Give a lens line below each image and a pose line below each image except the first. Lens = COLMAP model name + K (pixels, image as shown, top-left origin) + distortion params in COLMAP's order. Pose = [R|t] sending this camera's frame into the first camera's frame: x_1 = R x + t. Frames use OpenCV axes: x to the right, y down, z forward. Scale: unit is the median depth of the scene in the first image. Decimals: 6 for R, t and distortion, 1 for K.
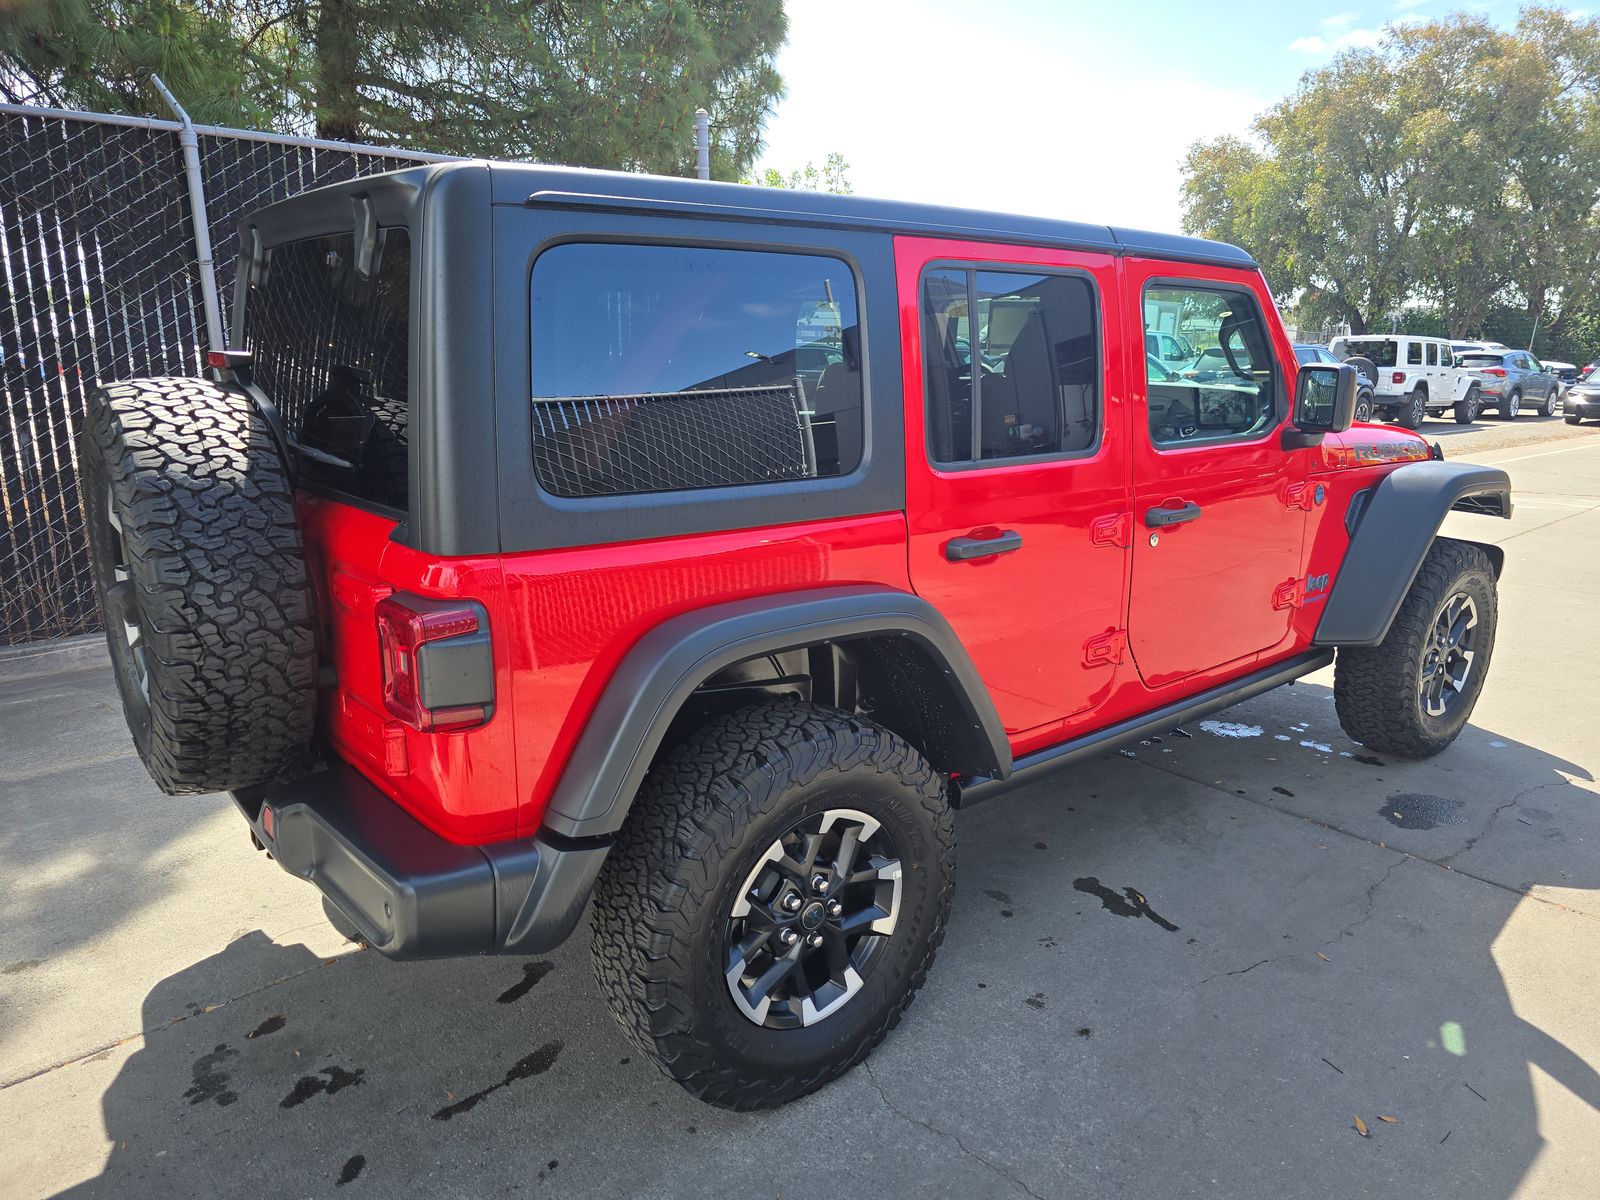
lens RADIAL K [[1117.5, 0, 800.0], [0, 1117.5, 600.0], [0, 0, 1]] dist [0.038760, -0.042902]
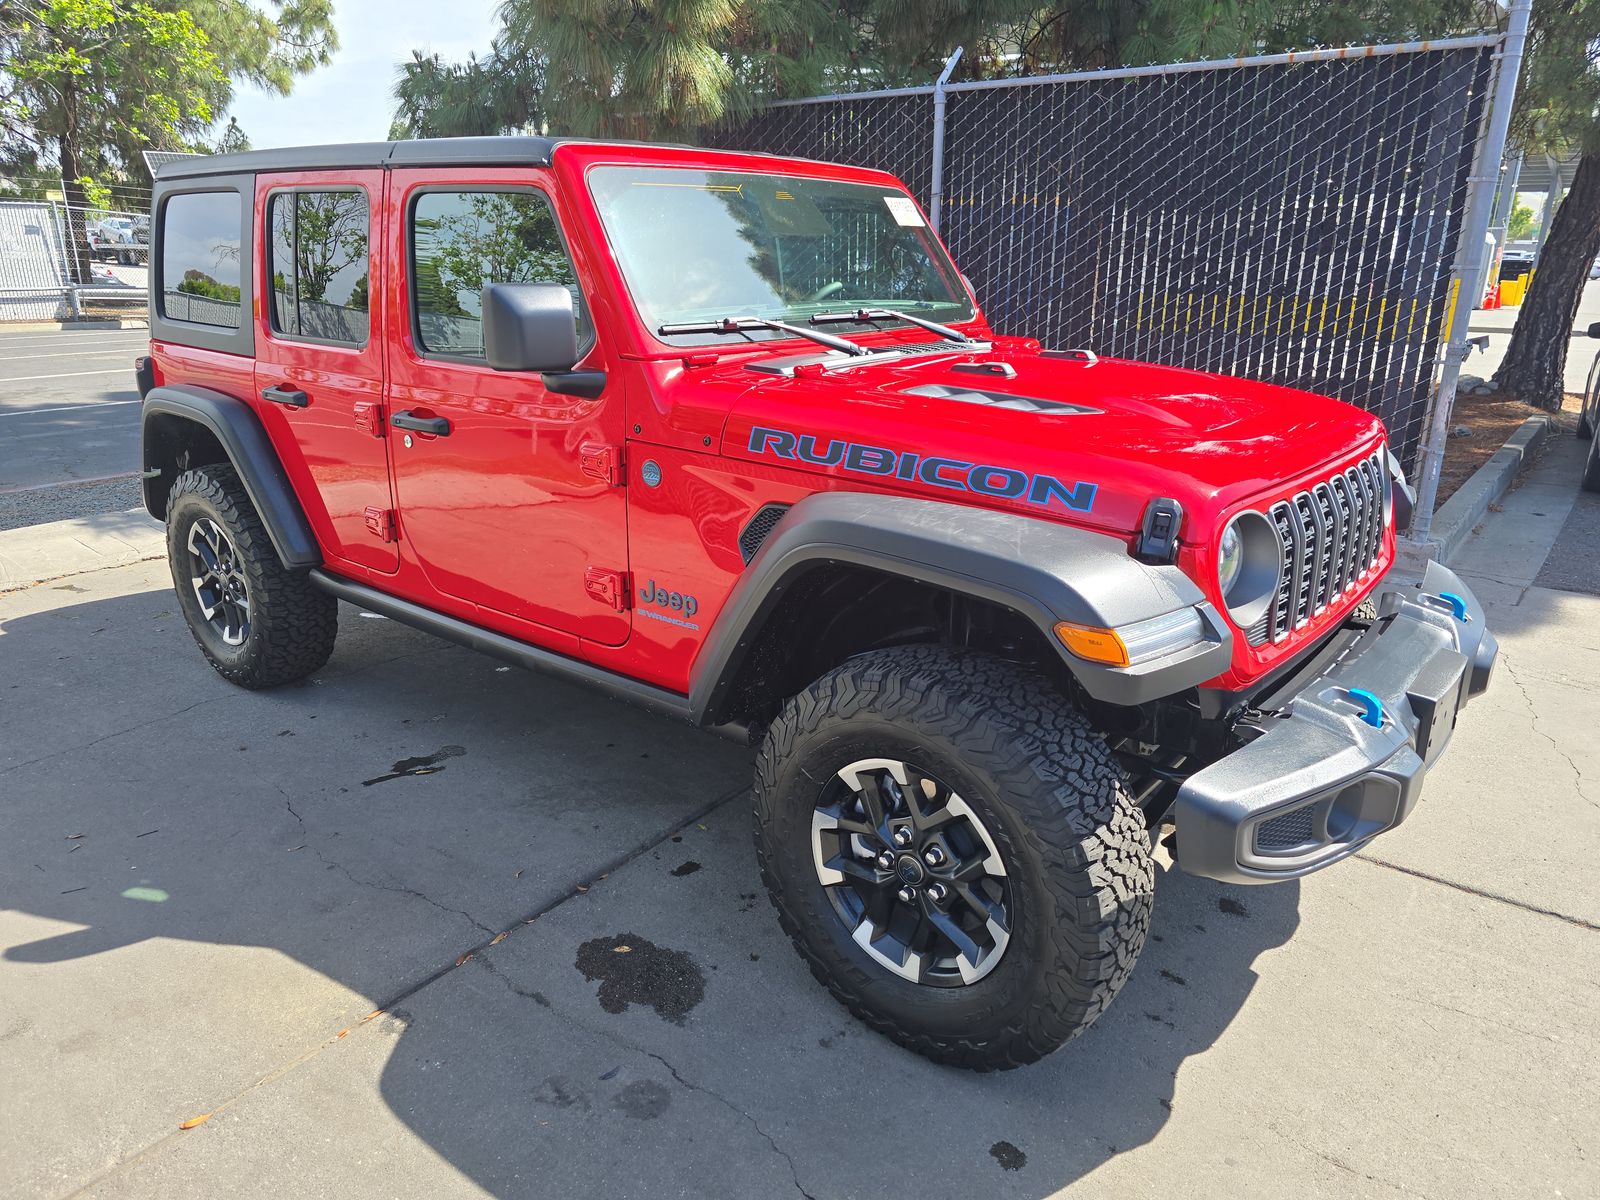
lens RADIAL K [[1117.5, 0, 800.0], [0, 1117.5, 600.0], [0, 0, 1]] dist [0.038760, -0.042902]
pose [[0.175439, 0.300705, -0.937442, 0.269776], [-0.220434, 0.940033, 0.260282, -0.052255], [0.959495, 0.160980, 0.231204, 0.214761]]
